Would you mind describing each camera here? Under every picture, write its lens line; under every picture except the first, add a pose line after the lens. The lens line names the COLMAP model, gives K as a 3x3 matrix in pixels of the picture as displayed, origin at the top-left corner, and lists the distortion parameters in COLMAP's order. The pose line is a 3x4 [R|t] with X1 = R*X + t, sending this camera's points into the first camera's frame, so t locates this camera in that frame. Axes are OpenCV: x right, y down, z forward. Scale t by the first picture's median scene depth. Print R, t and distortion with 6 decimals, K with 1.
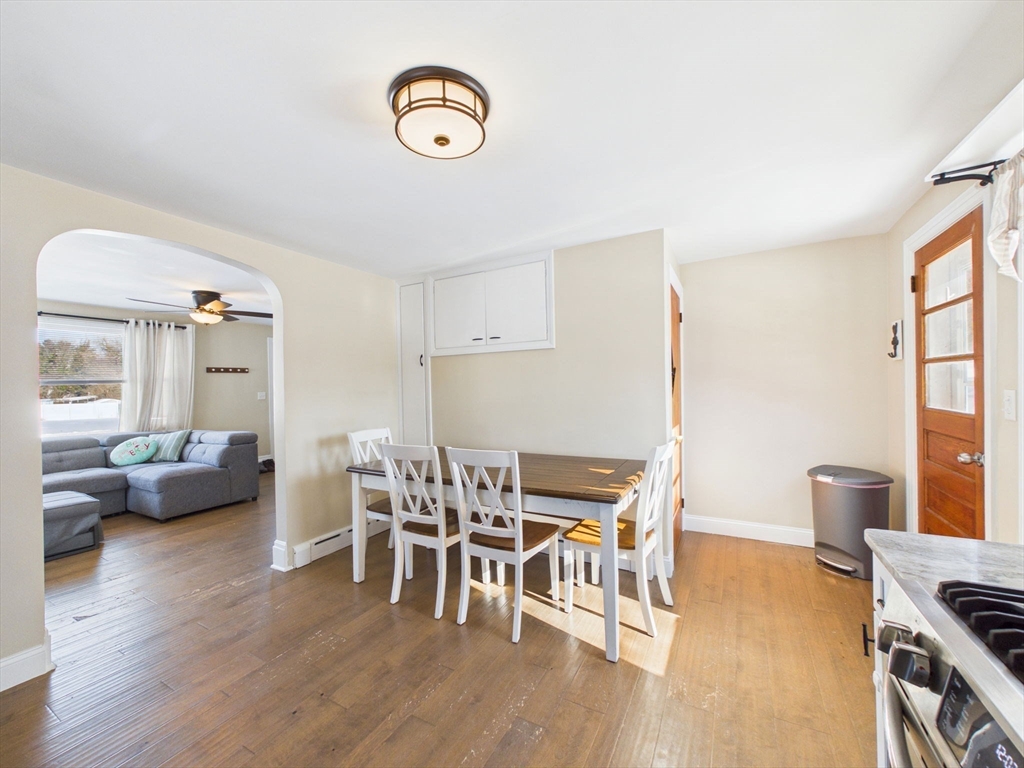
lens RADIAL K [[411.1, 0, 512.3], [0, 411.1, 384.6], [0, 0, 1]] dist [0.000439, -0.000028]
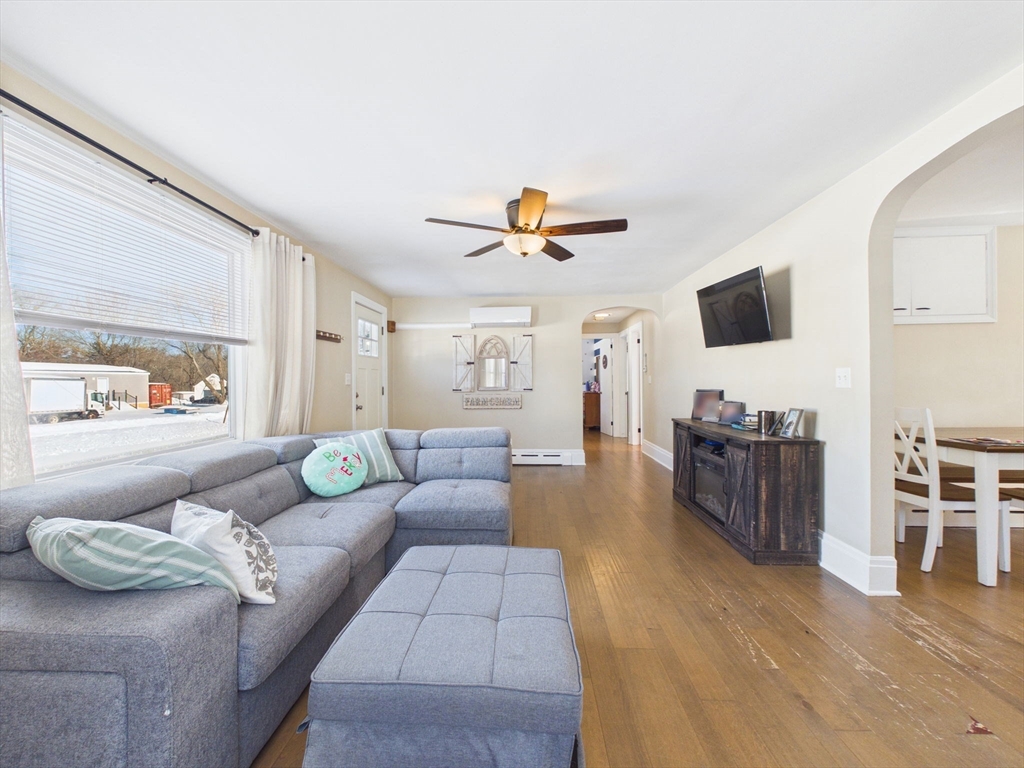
lens RADIAL K [[435.1, 0, 507.5], [0, 435.1, 381.5], [0, 0, 1]] dist [0.000264, 0.000097]
pose [[0.898586, 0.008836, 0.438708, -0.977362], [-0.006076, 0.999952, -0.007695, 0.048900], [-0.438755, 0.004249, 0.898597, 0.379776]]
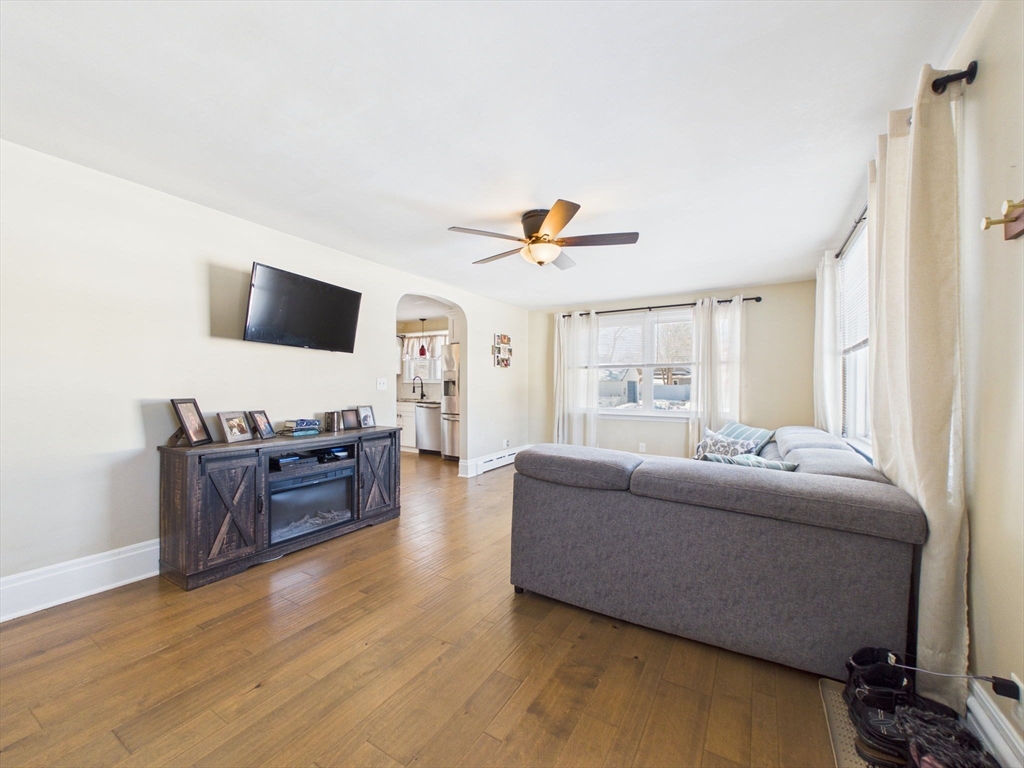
lens RADIAL K [[411.1, 0, 512.3], [0, 411.1, 384.6], [0, 0, 1]] dist [0.000439, -0.000028]
pose [[-0.999021, 0.012300, 0.042496, -0.666306], [0.012248, 0.999924, -0.001488, 0.043583], [-0.042511, -0.000966, -0.999096, 1.534205]]
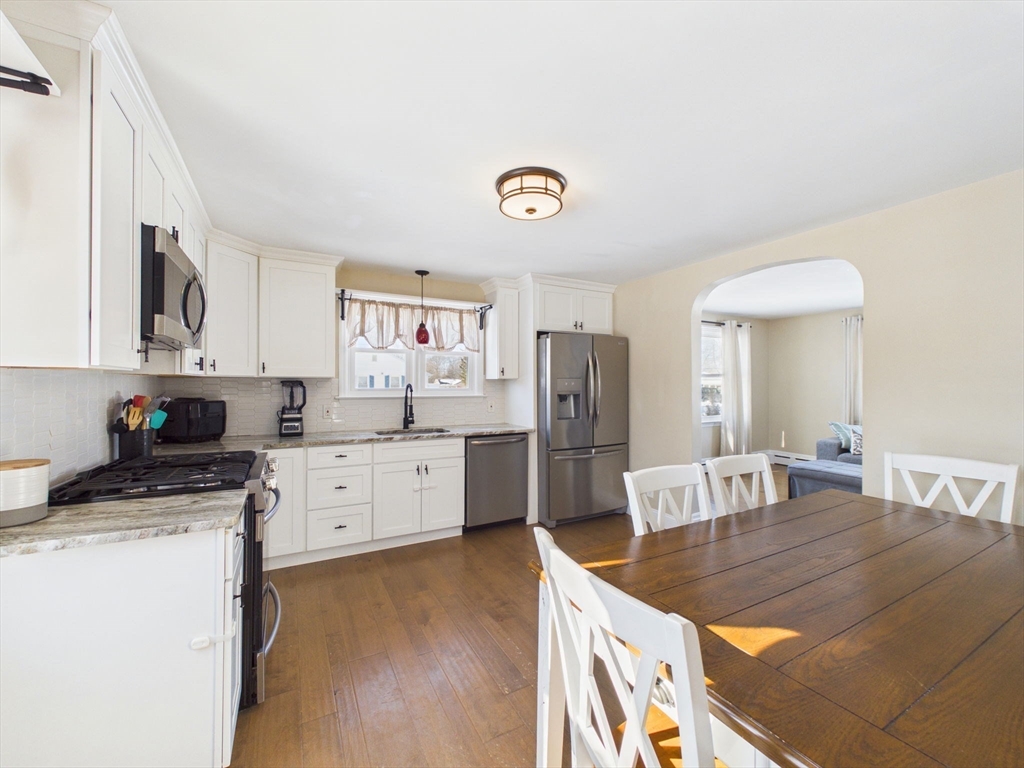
lens RADIAL K [[411.1, 0, 512.3], [0, 411.1, 384.6], [0, 0, 1]] dist [0.000439, -0.000028]
pose [[-0.537704, 0.020402, -0.842887, 0.337496], [0.009164, 0.999790, 0.018354, -0.007918], [0.843084, 0.002145, -0.537778, 0.542670]]
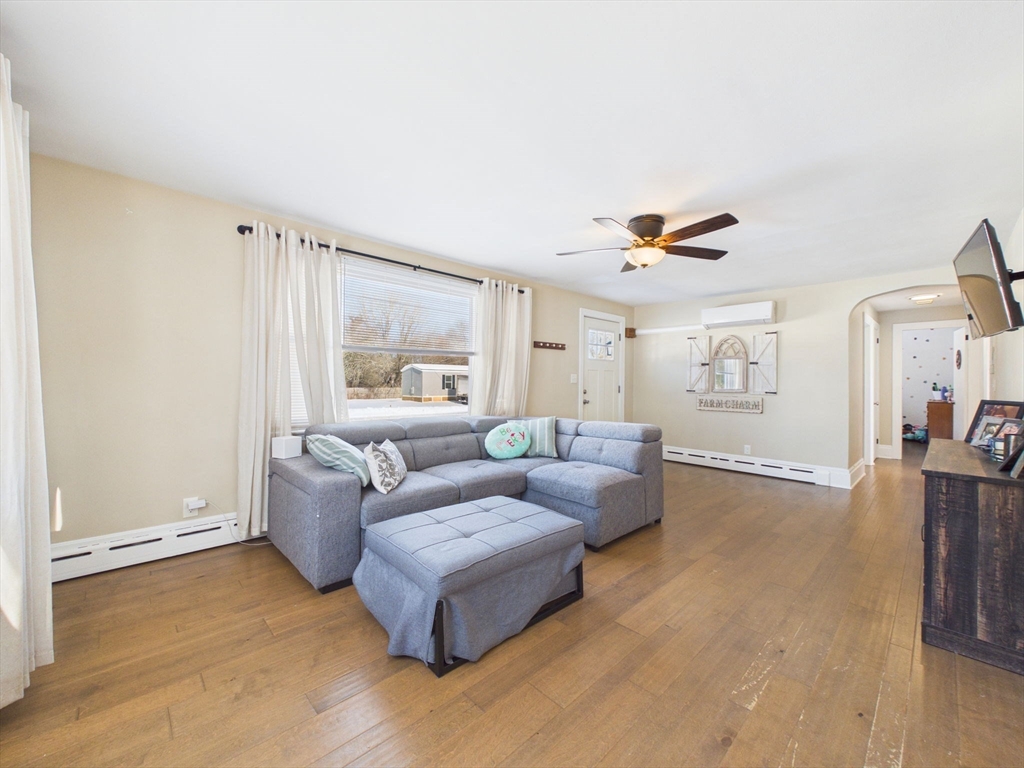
lens RADIAL K [[410.5, 0, 512.0], [0, 410.5, 375.1], [0, 0, 1]] dist [-0.001159, -0.000096]
pose [[0.953357, 0.023331, -0.300942, -0.685473], [-0.027442, 0.999579, -0.009440, 0.044424], [0.300595, 0.017258, 0.953596, 0.257587]]
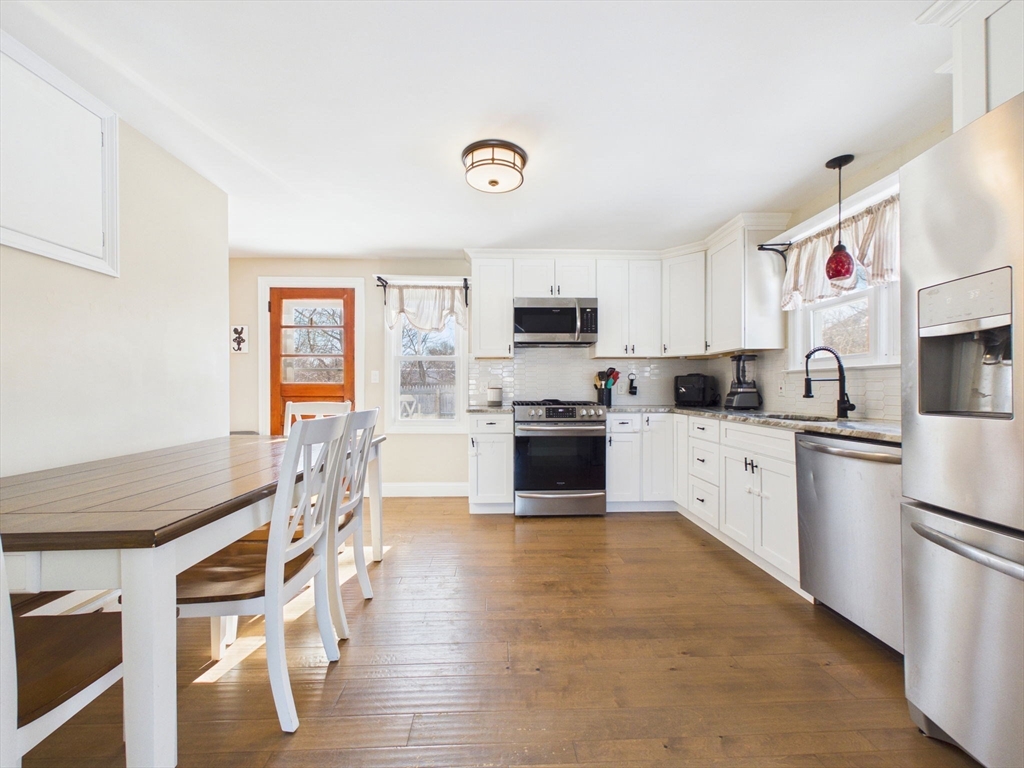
lens RADIAL K [[419.4, 0, 510.4], [0, 419.4, 390.6], [0, 0, 1]] dist [0.000216, -0.000334]
pose [[-0.513825, 0.017165, 0.857723, -0.479036], [0.012731, 0.999842, -0.012383, 0.060469], [-0.857801, 0.004557, -0.513962, 0.555269]]
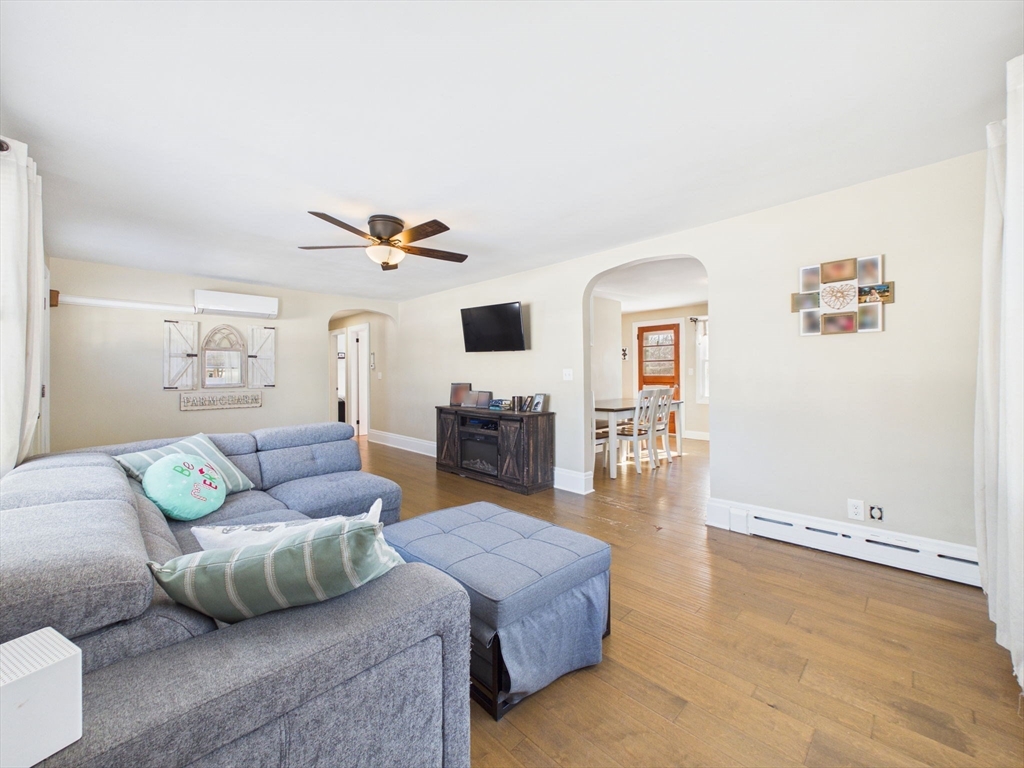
lens RADIAL K [[410.5, 0, 512.0], [0, 410.5, 375.1], [0, 0, 1]] dist [-0.001159, -0.000096]
pose [[0.289695, 0.014601, 0.957008, -1.250308], [0.002615, 0.999868, -0.016046, 0.052564], [-0.957115, 0.007151, 0.289619, 0.543793]]
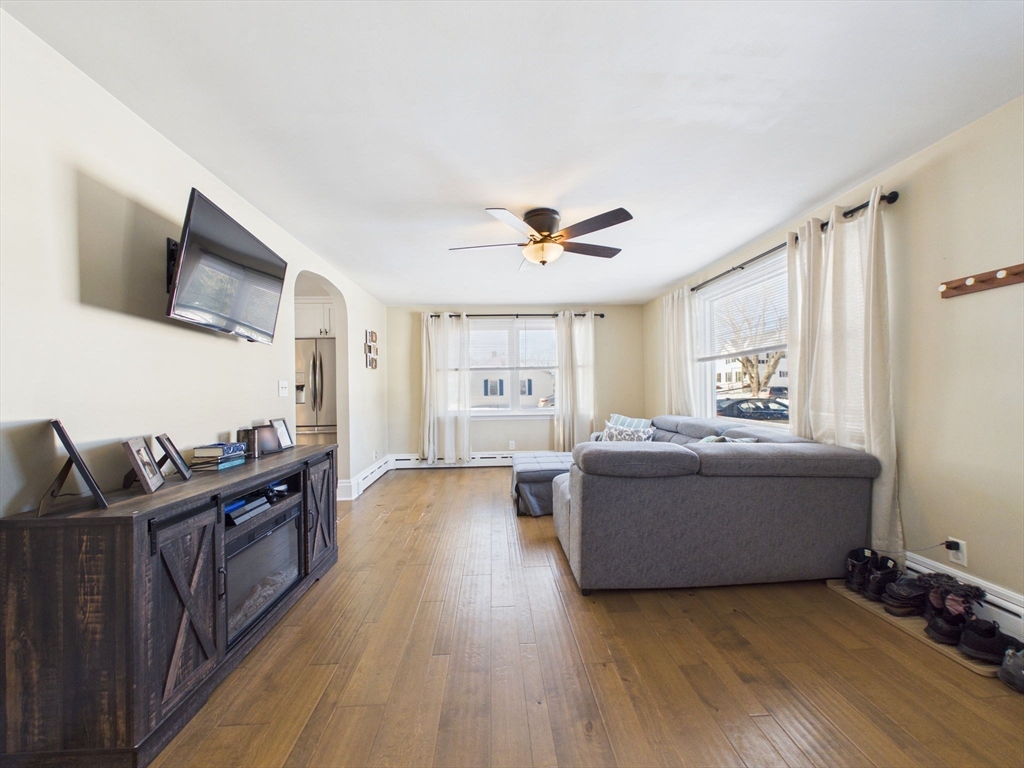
lens RADIAL K [[411.1, 0, 512.3], [0, 411.1, 384.6], [0, 0, 1]] dist [0.000439, -0.000028]
pose [[-0.850855, 0.023669, -0.524868, -0.325479], [0.027540, 0.999621, 0.000433, 0.040800], [0.524679, -0.014086, -0.851184, 1.411933]]
